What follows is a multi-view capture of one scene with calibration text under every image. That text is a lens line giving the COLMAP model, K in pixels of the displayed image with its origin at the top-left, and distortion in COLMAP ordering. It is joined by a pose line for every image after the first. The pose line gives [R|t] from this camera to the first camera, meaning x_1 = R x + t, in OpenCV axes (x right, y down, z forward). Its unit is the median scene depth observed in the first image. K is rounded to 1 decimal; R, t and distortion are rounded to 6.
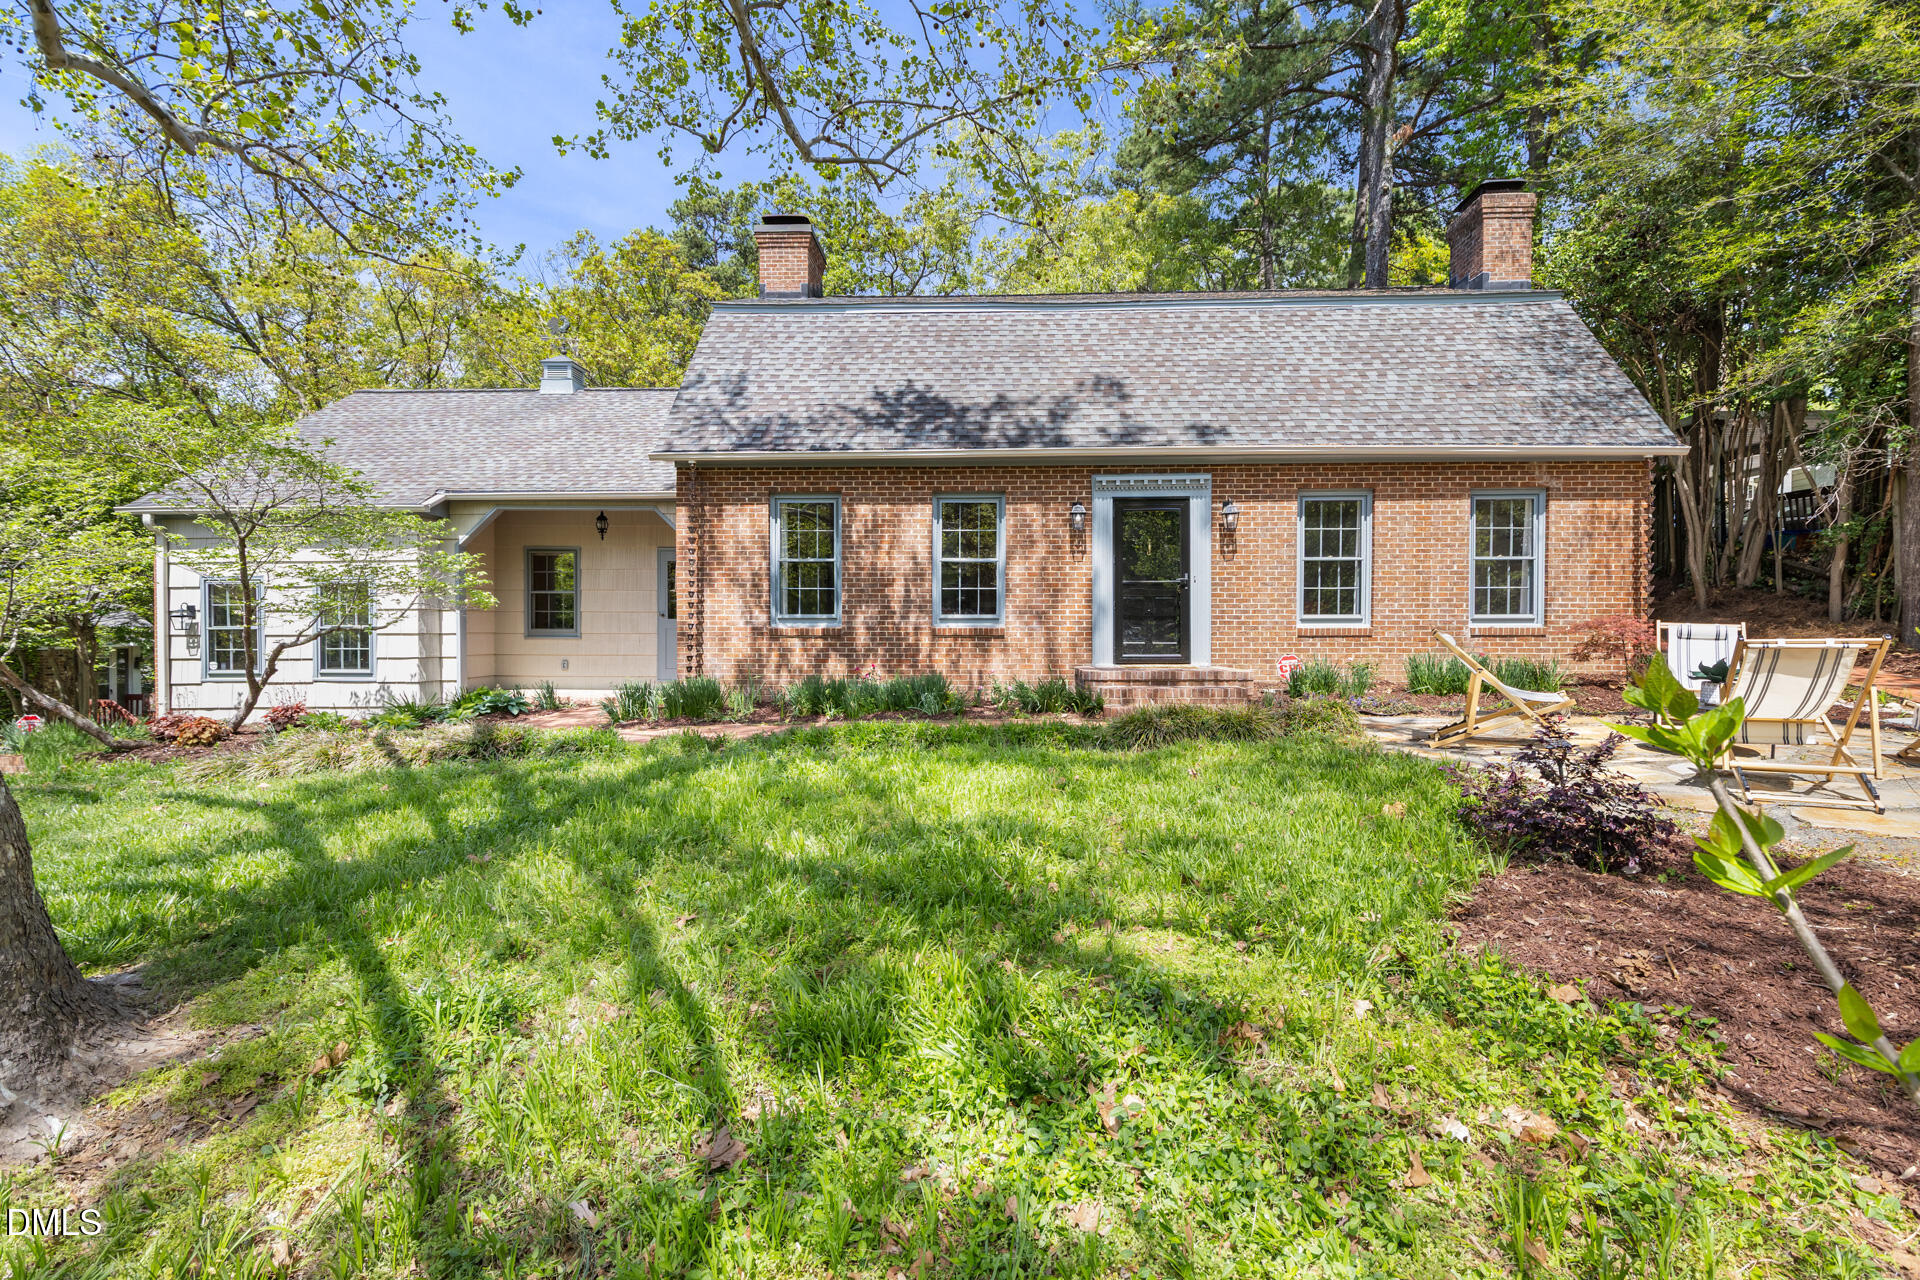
lens RADIAL K [[872.3, 0, 963.0], [0, 872.3, 632.8], [0, 0, 1]] dist [0.004600, -0.001639]
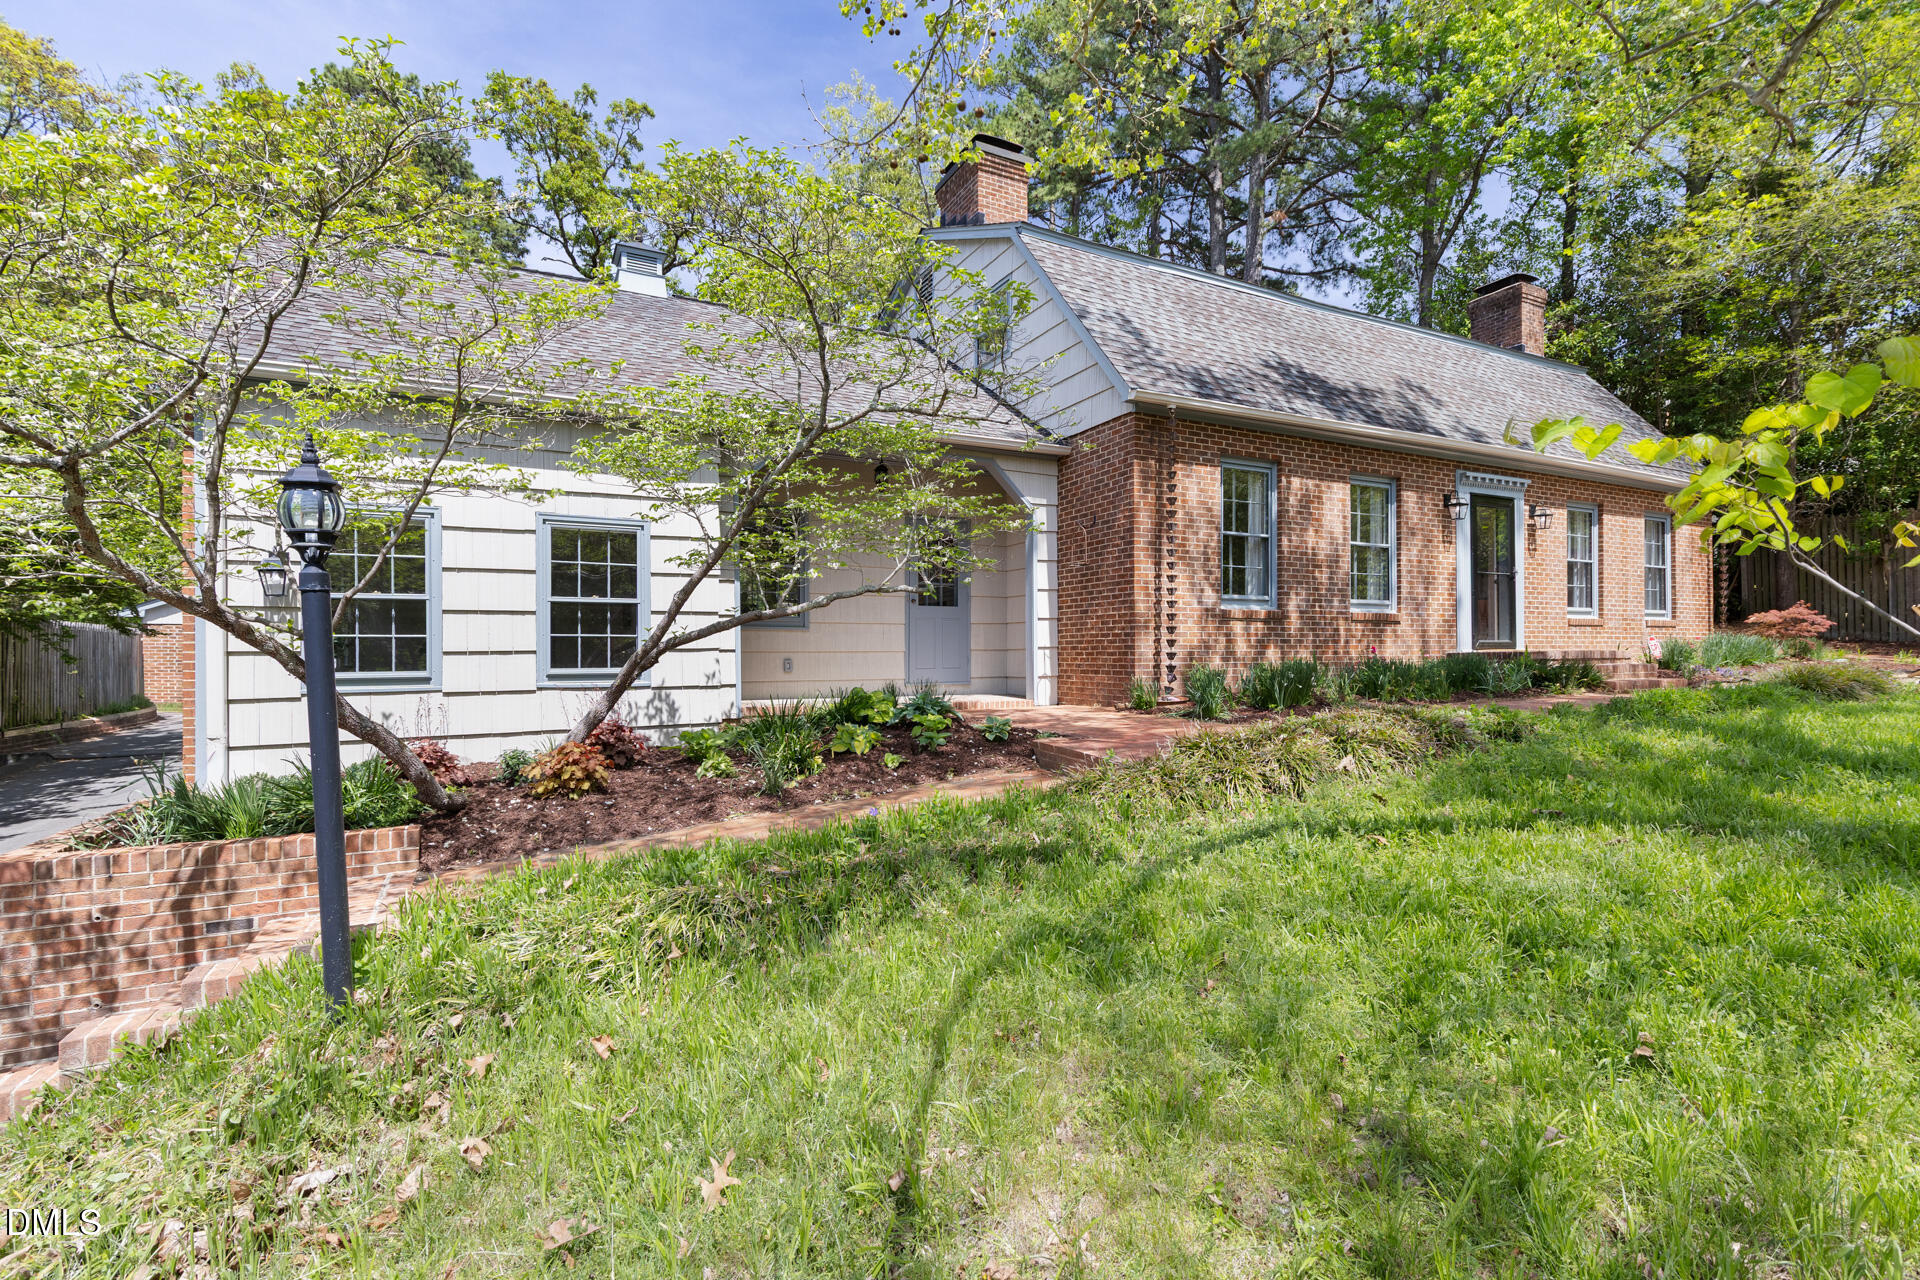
lens RADIAL K [[872.3, 0, 934.9], [0, 872.3, 656.5], [0, 0, 1]] dist [0.004600, -0.001639]
pose [[0.872815, -0.004034, 0.488034, -0.901970], [0.010849, 0.999879, -0.011139, 0.048398], [-0.487930, 0.015017, 0.872754, 0.387613]]
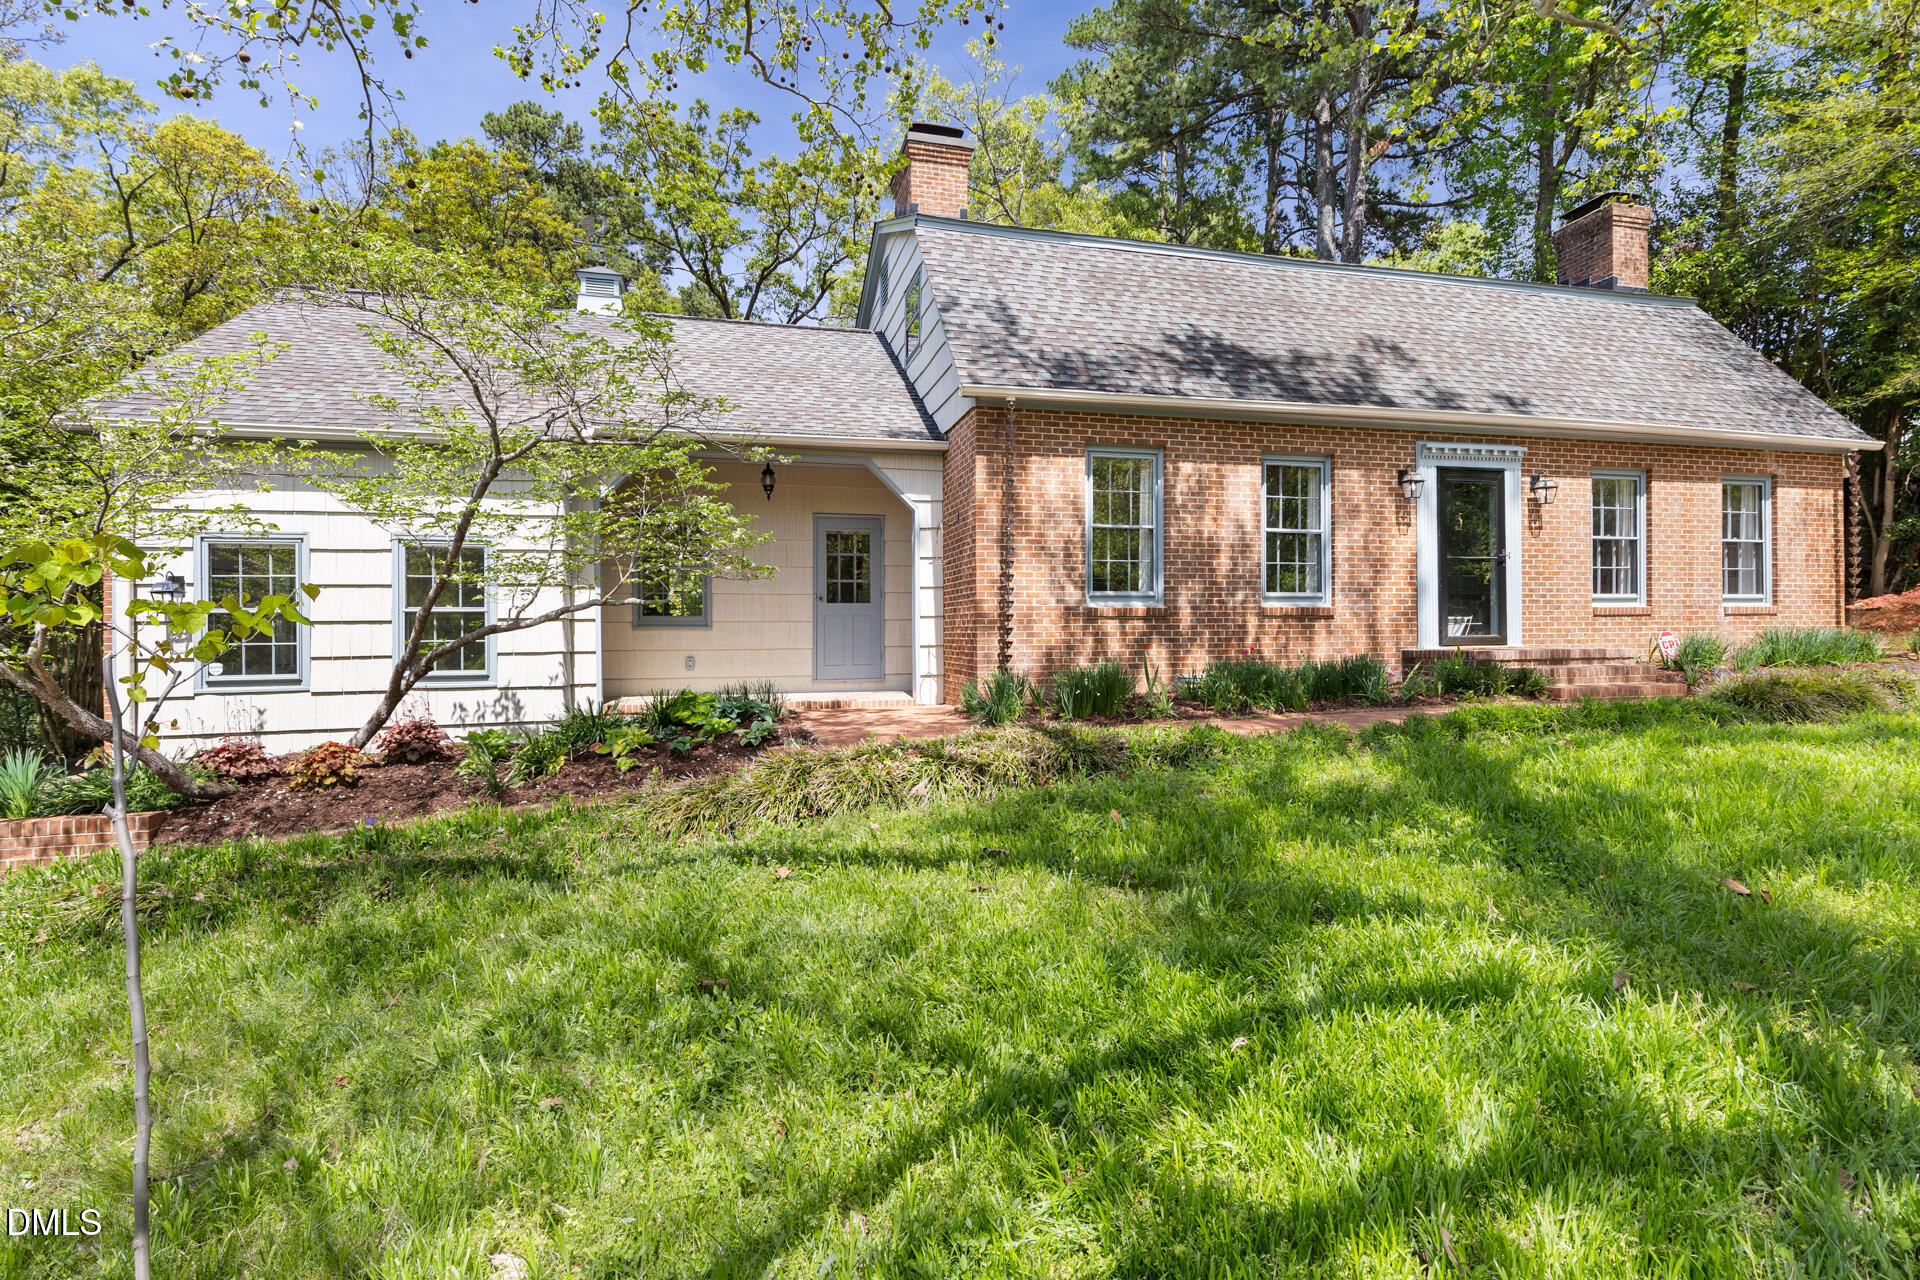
lens RADIAL K [[872.3, 0, 919.3], [0, 872.3, 652.1], [0, 0, 1]] dist [0.004600, -0.001639]
pose [[0.960591, -0.012782, 0.277671, -0.608943], [0.009929, 0.999883, 0.011676, 0.025832], [-0.277788, -0.008459, 0.960605, 0.254907]]
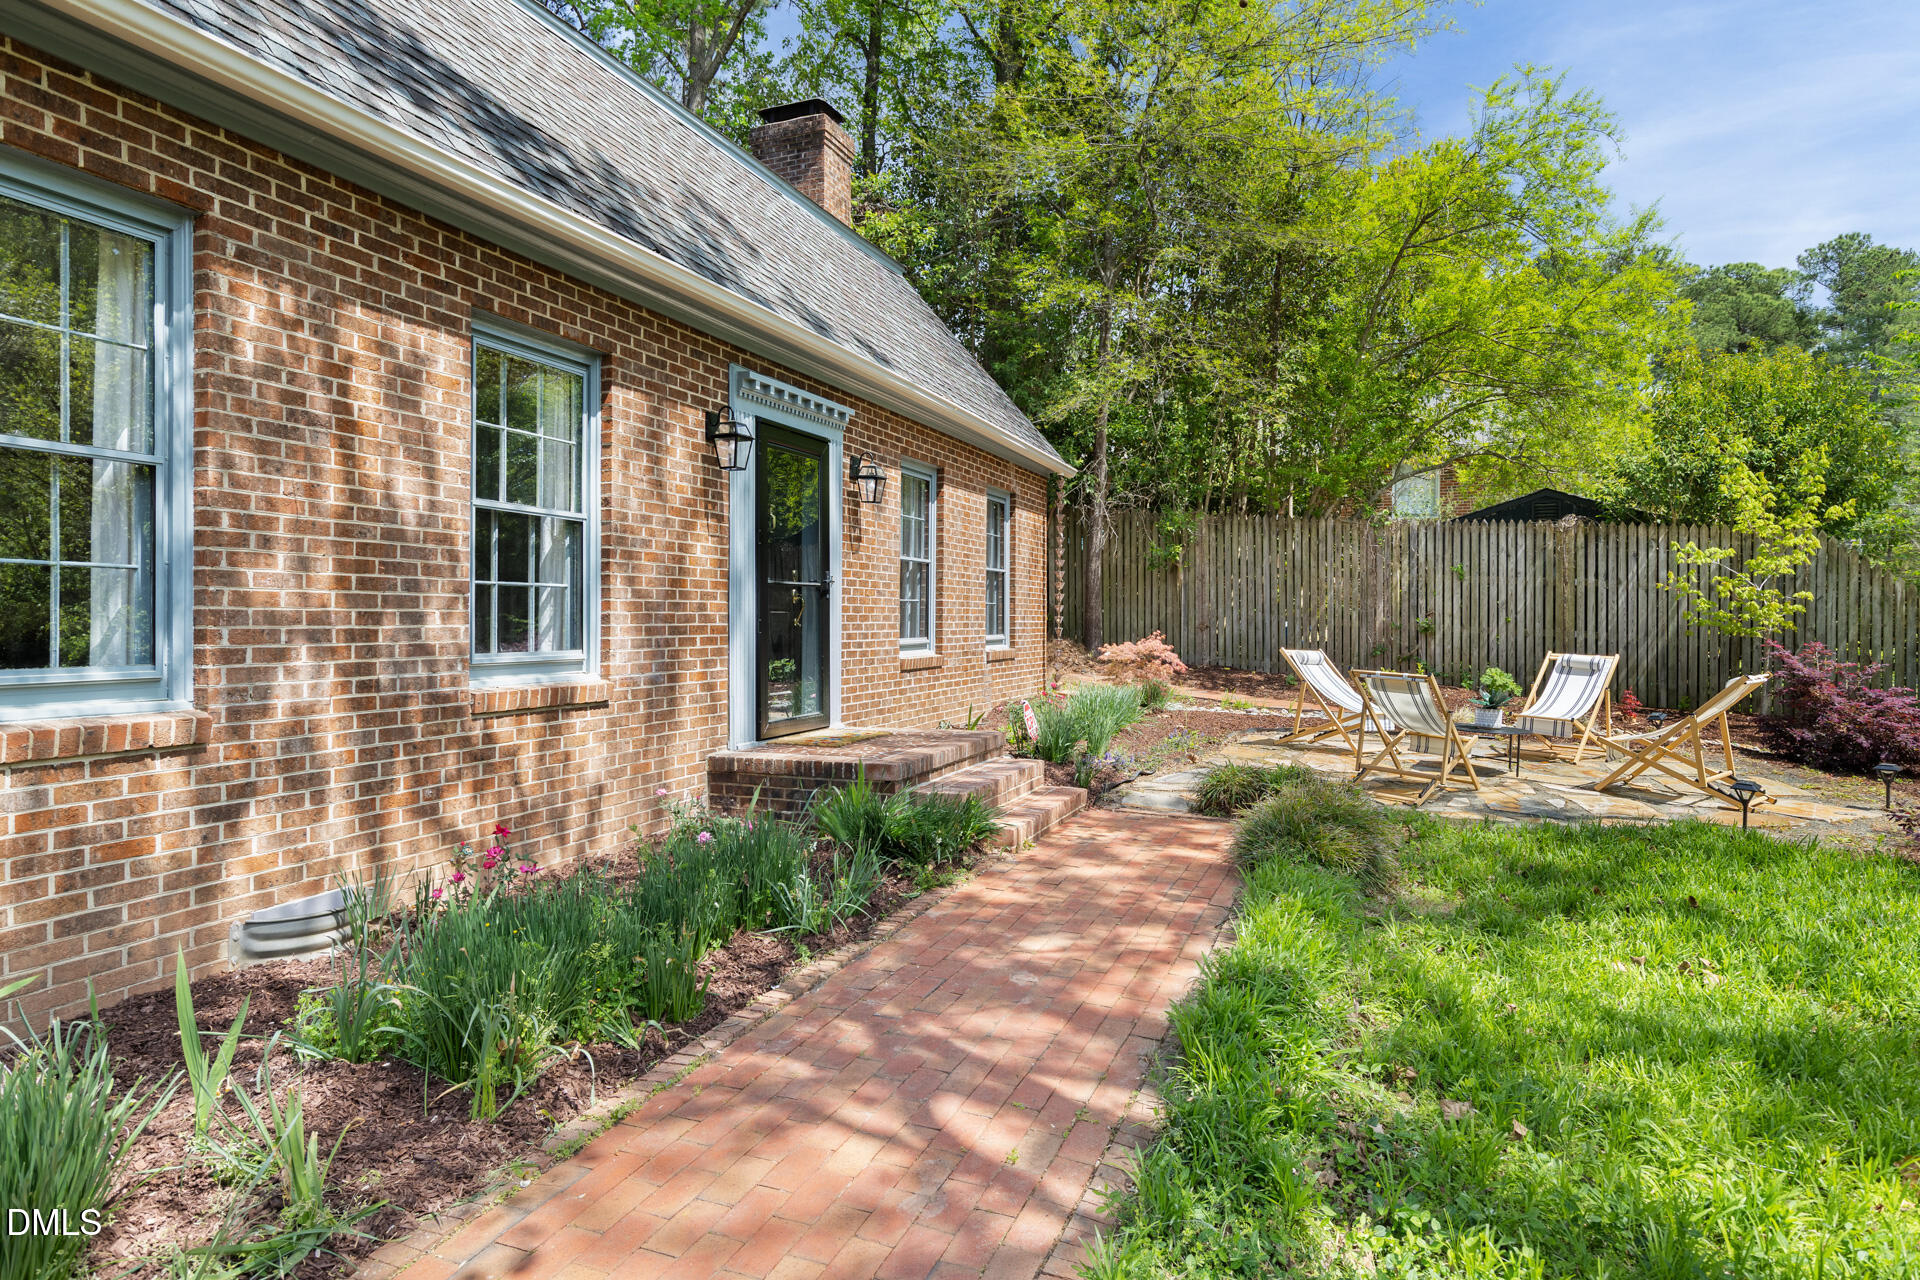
lens RADIAL K [[1108.5, 0, 983.1], [0, 1108.5, 613.9], [0, 0, 1]] dist [0.026205, 0.000925]
pose [[0.300645, 0.006290, 0.953715, -0.402198], [0.013188, 0.999855, -0.010751, -0.029987], [-0.953645, 0.015810, 0.300518, 0.669197]]
